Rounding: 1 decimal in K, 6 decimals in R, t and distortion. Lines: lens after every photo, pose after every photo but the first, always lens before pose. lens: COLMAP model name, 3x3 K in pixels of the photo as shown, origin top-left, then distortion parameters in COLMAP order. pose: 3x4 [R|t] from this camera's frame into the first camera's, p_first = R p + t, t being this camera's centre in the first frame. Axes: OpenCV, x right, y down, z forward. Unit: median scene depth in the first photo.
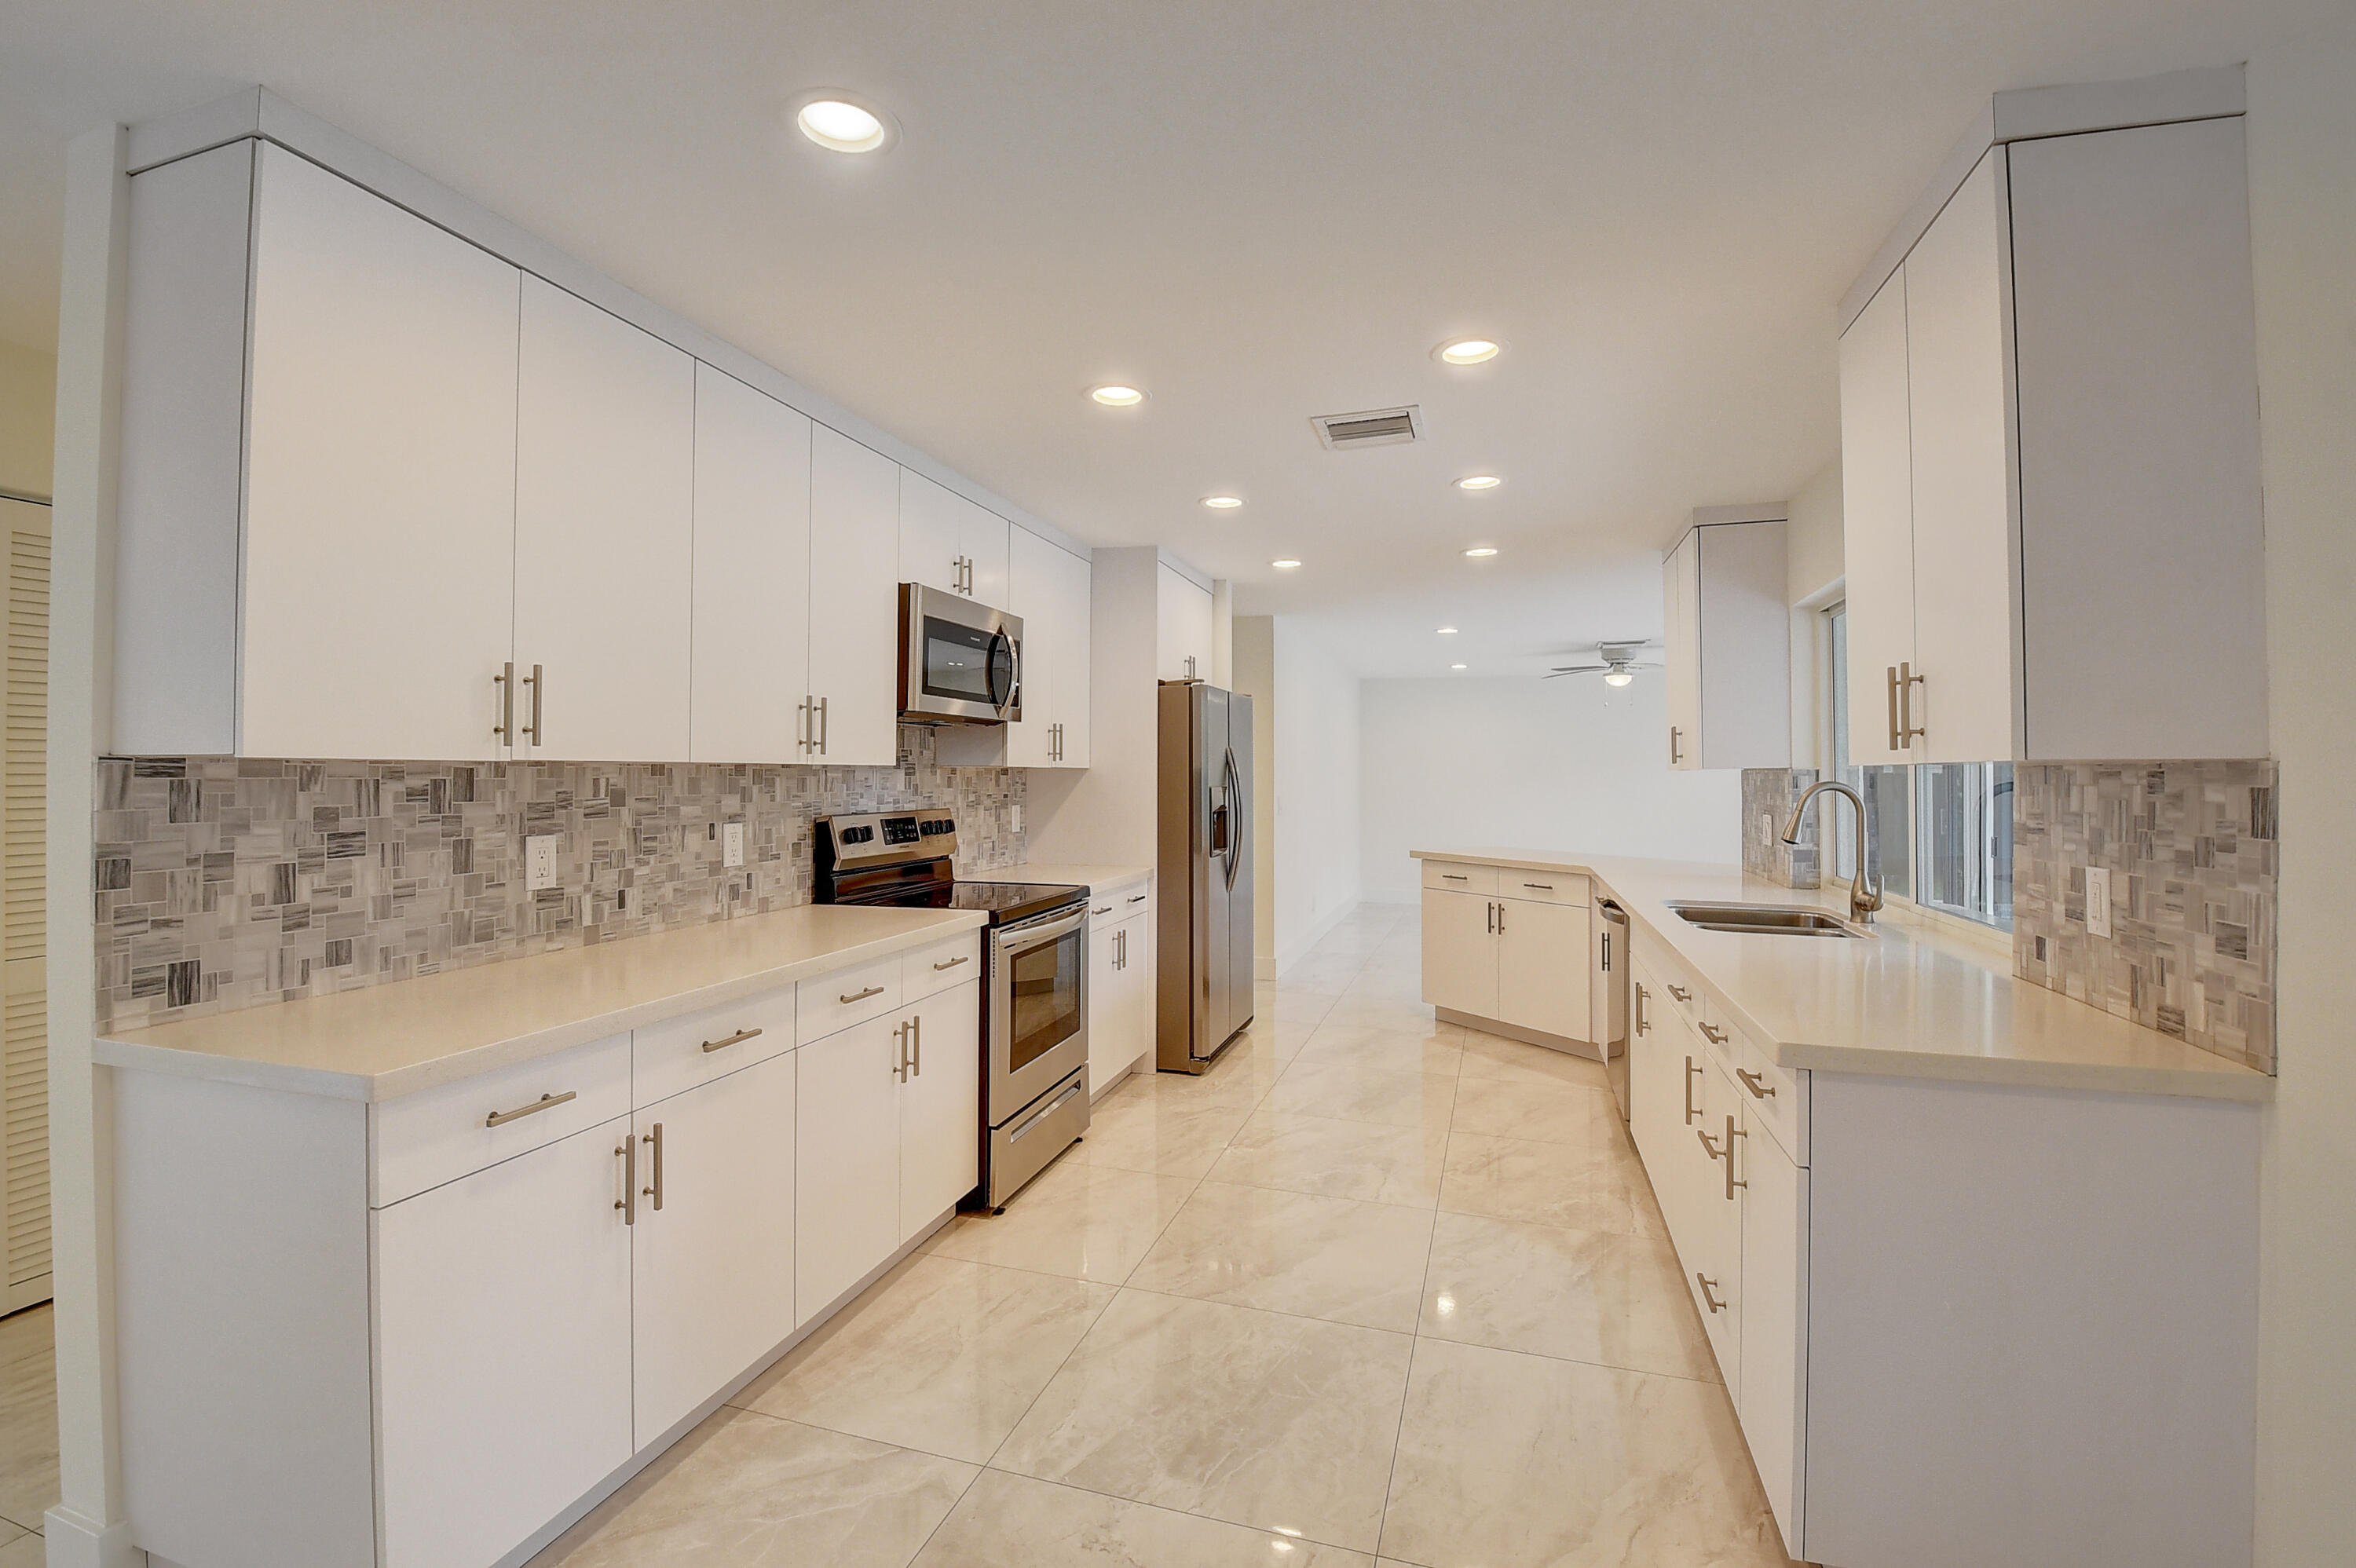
lens RADIAL K [[1036.9, 0, 1171.0], [0, 1036.9, 766.6], [0, 0, 1]] dist [0.026714, -0.030234]
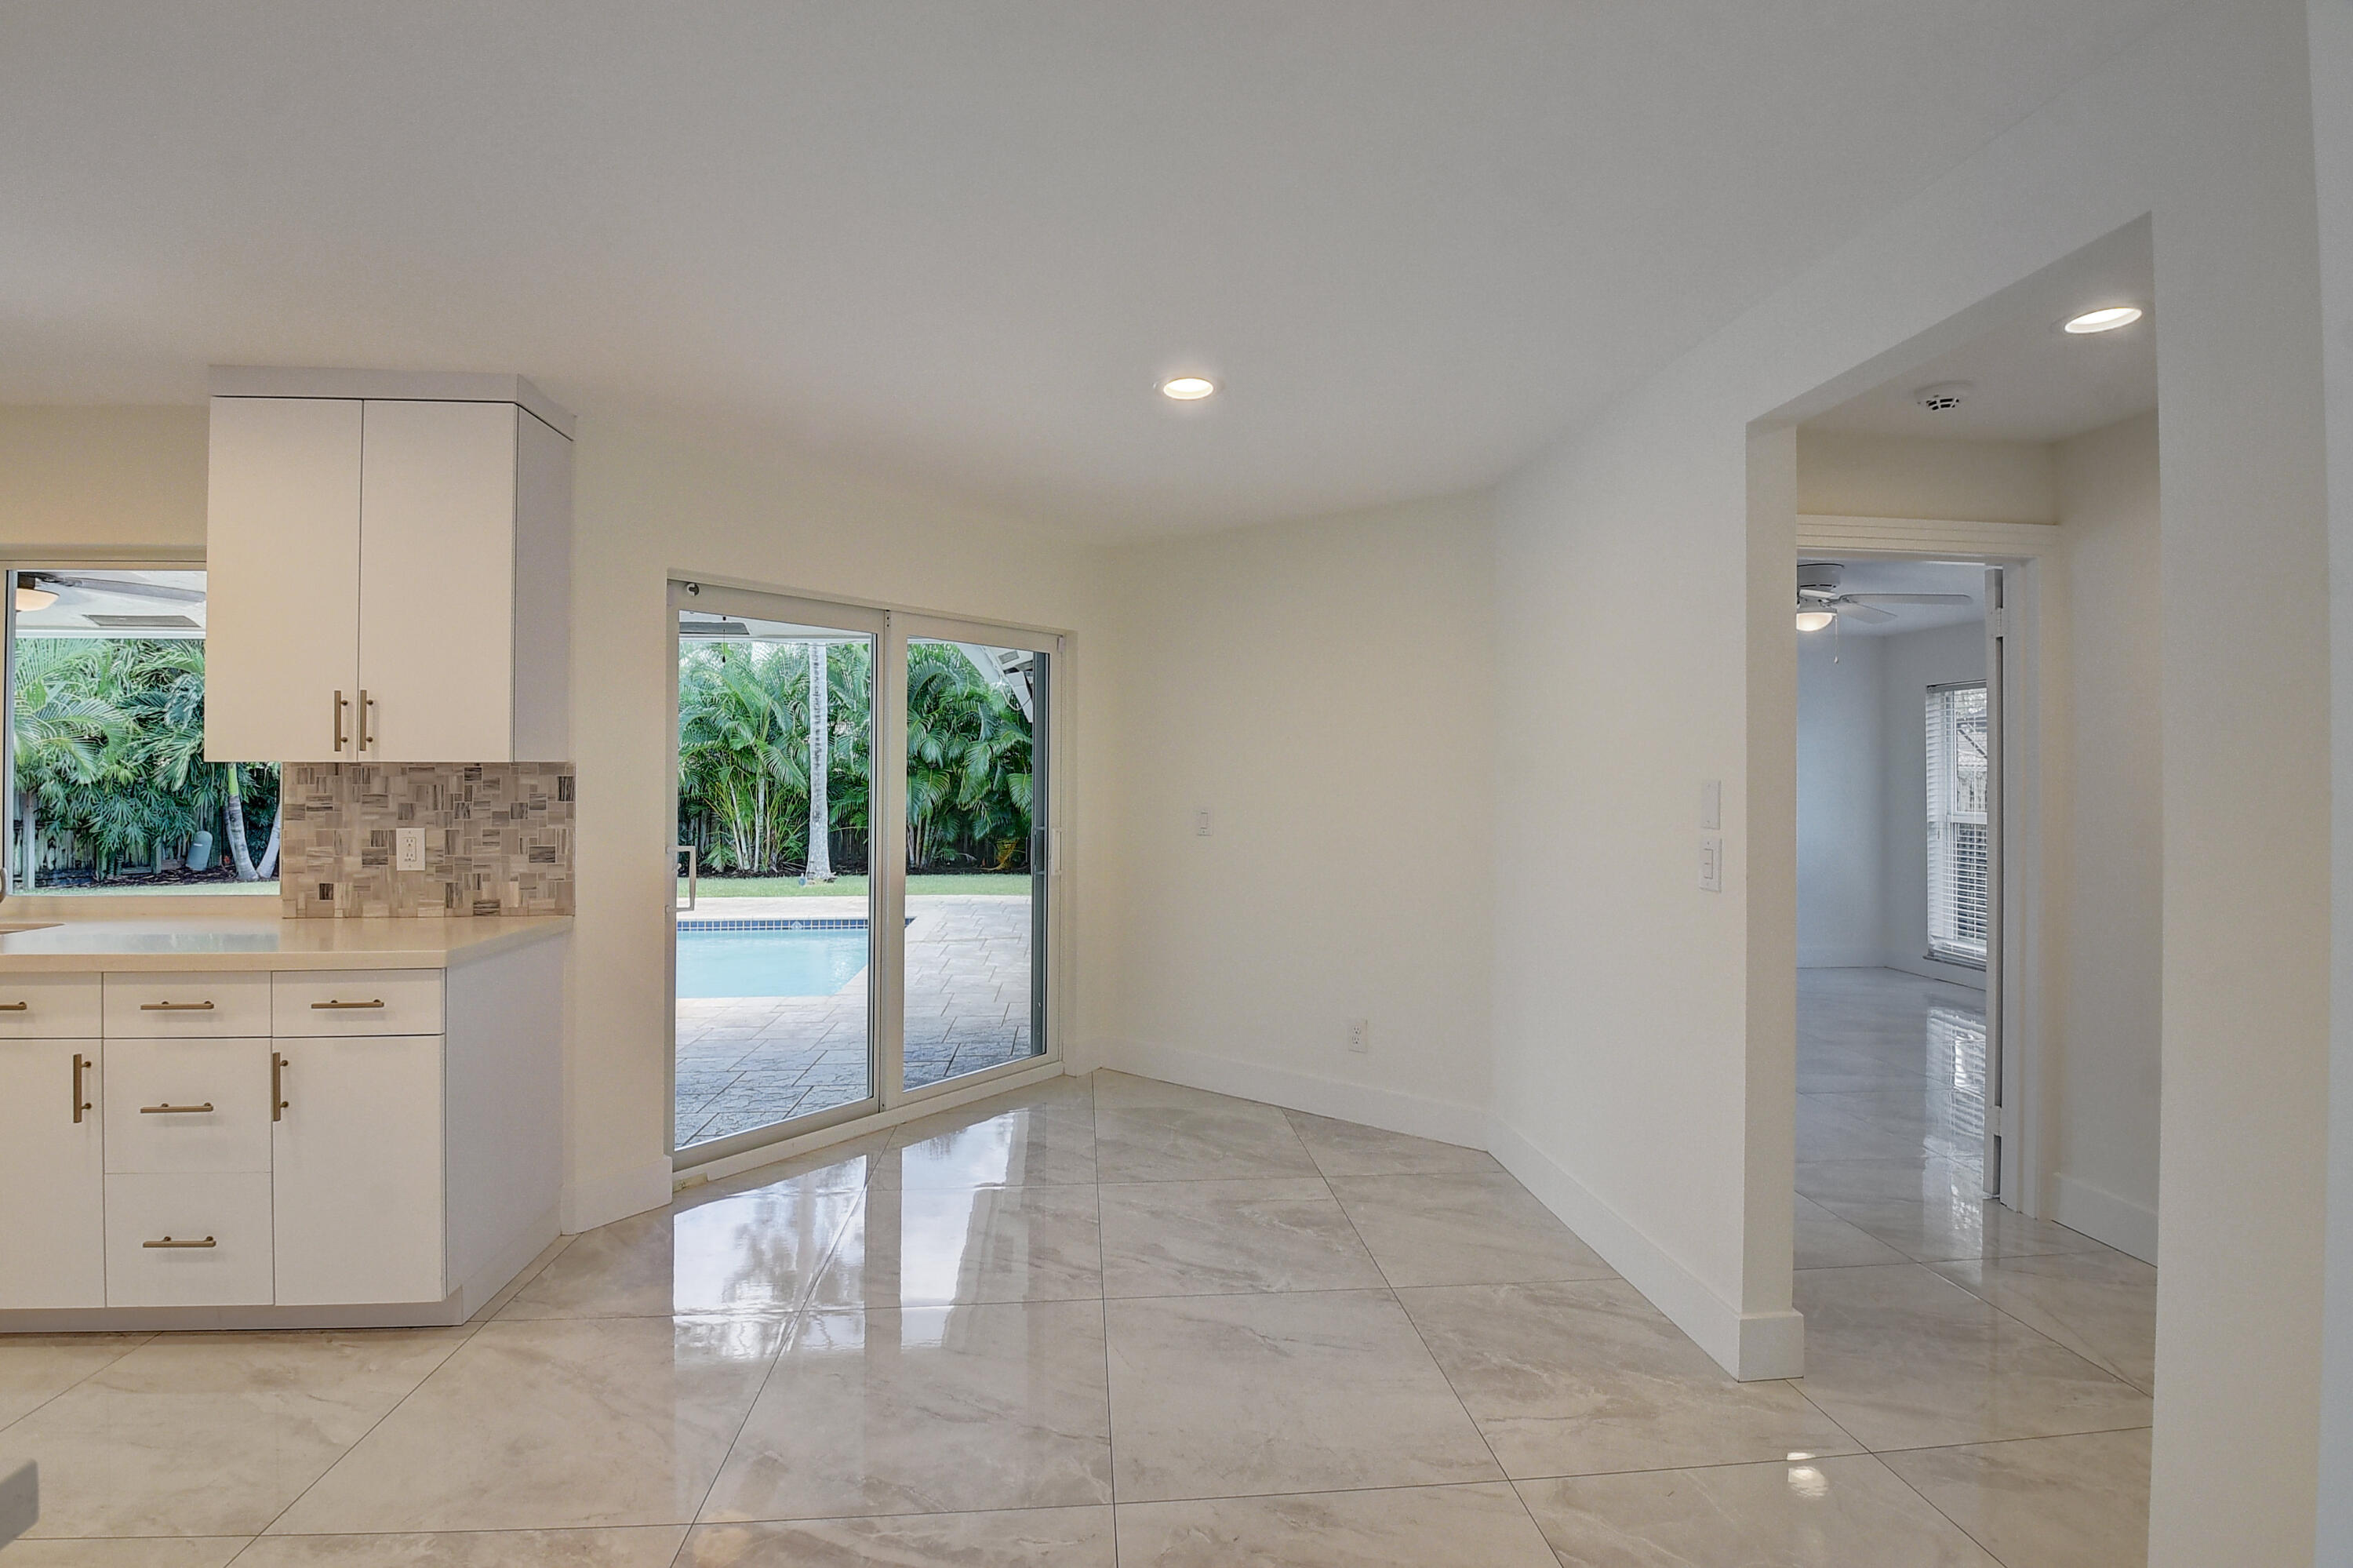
lens RADIAL K [[1037.1, 0, 1157.9], [0, 1037.1, 775.3], [0, 0, 1]] dist [0.020160, -0.029609]
pose [[-0.382439, -0.007625, 0.923949, -1.068905], [-0.009783, 0.999943, 0.004203, -0.001573], [-0.923929, -0.007432, -0.382491, 0.580526]]
